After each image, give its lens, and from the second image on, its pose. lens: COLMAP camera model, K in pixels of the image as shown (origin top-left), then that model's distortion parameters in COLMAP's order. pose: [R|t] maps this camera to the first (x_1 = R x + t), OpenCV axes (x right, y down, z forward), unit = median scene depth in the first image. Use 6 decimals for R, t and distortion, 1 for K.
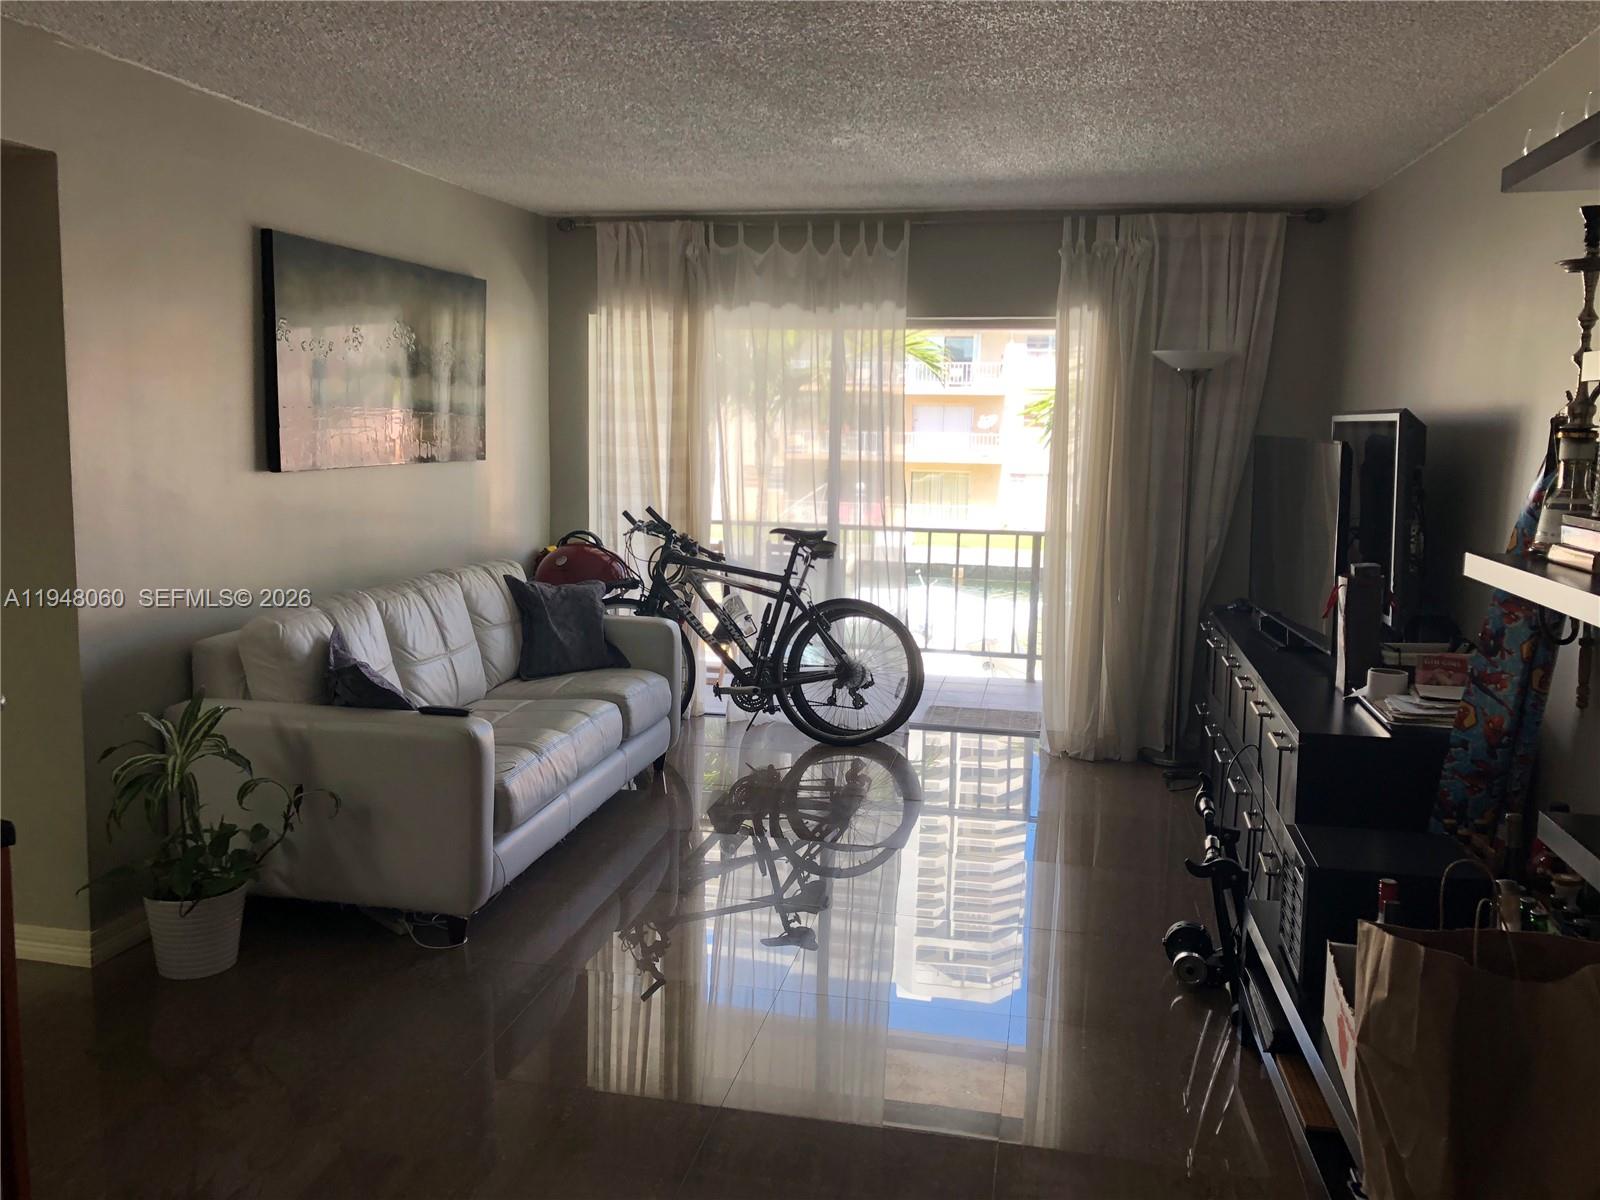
lens RADIAL K [[1288.1, 0, 797.8], [0, 1288.1, 577.4], [0, 0, 1]] dist [0.010100, 0.007621]
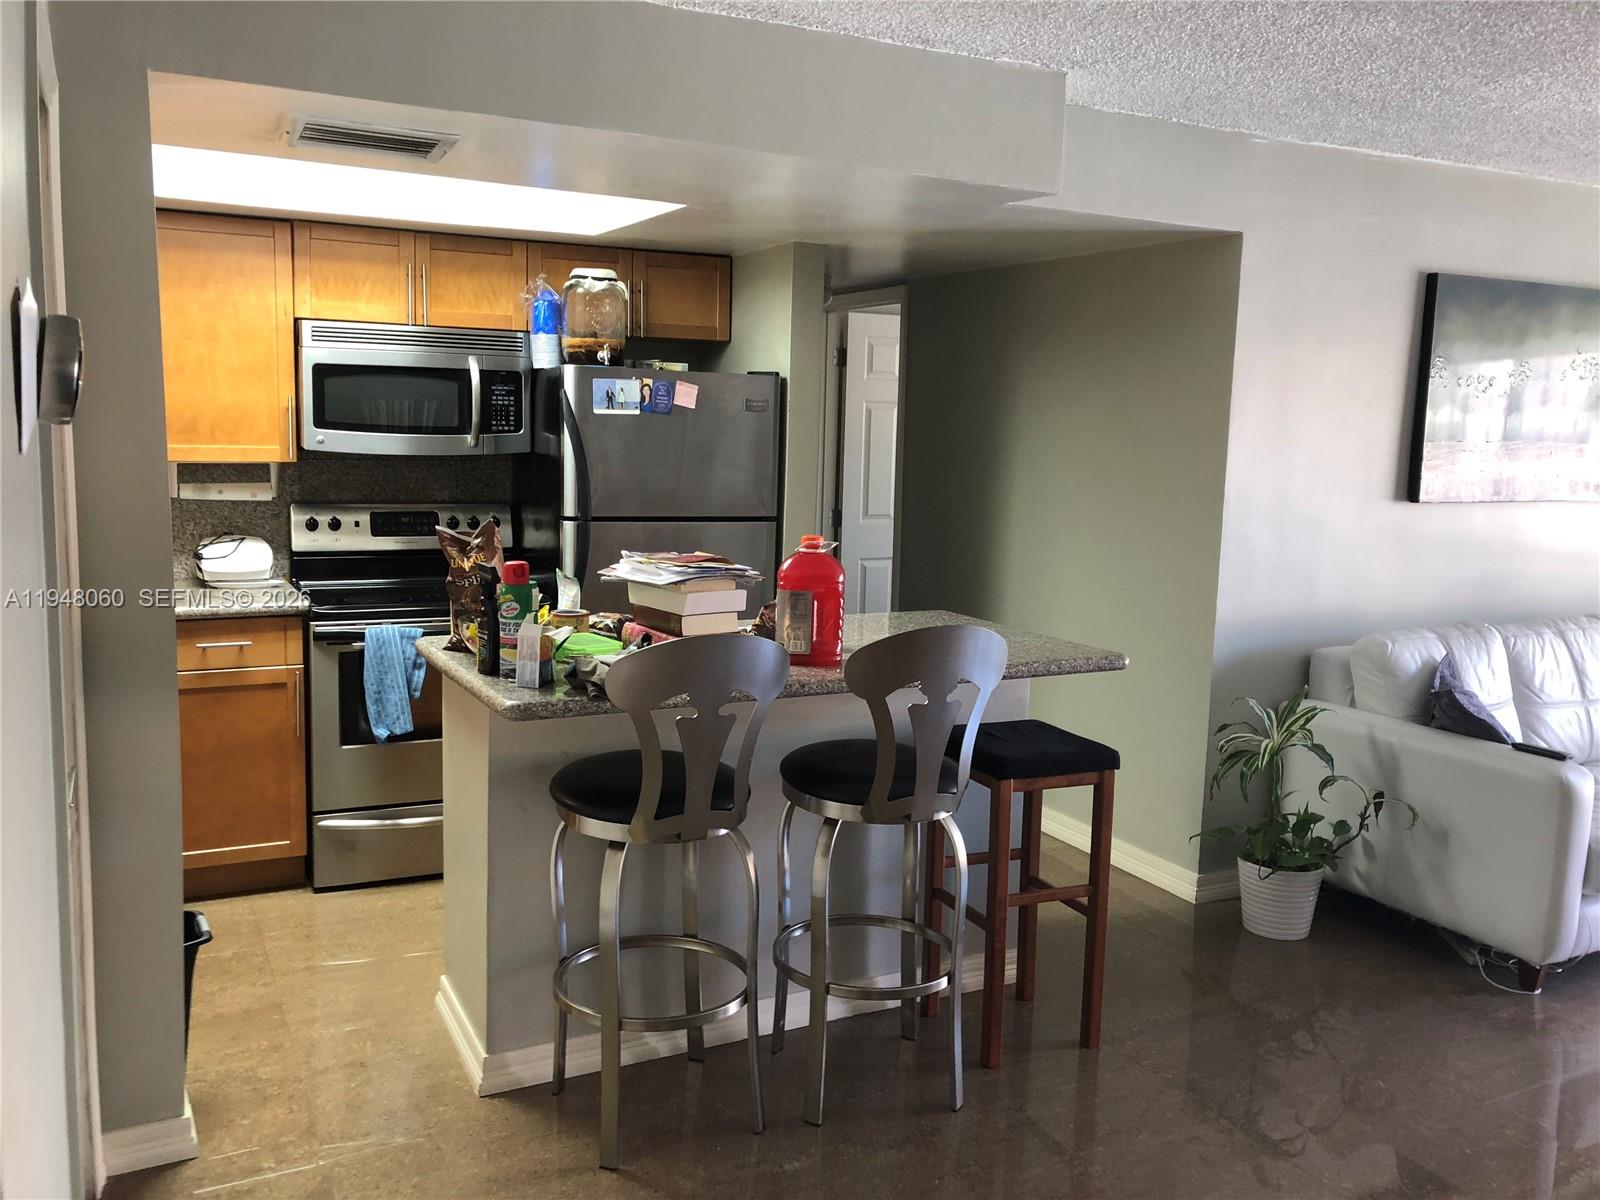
lens RADIAL K [[1288.1, 0, 797.8], [0, 1288.1, 577.4], [0, 0, 1]] dist [0.010100, 0.007621]
pose [[0.623375, 0.085885, -0.777192, 0.124014], [-0.106961, 0.993972, 0.024048, 0.009233], [0.774573, 0.068139, 0.628803, -0.059287]]
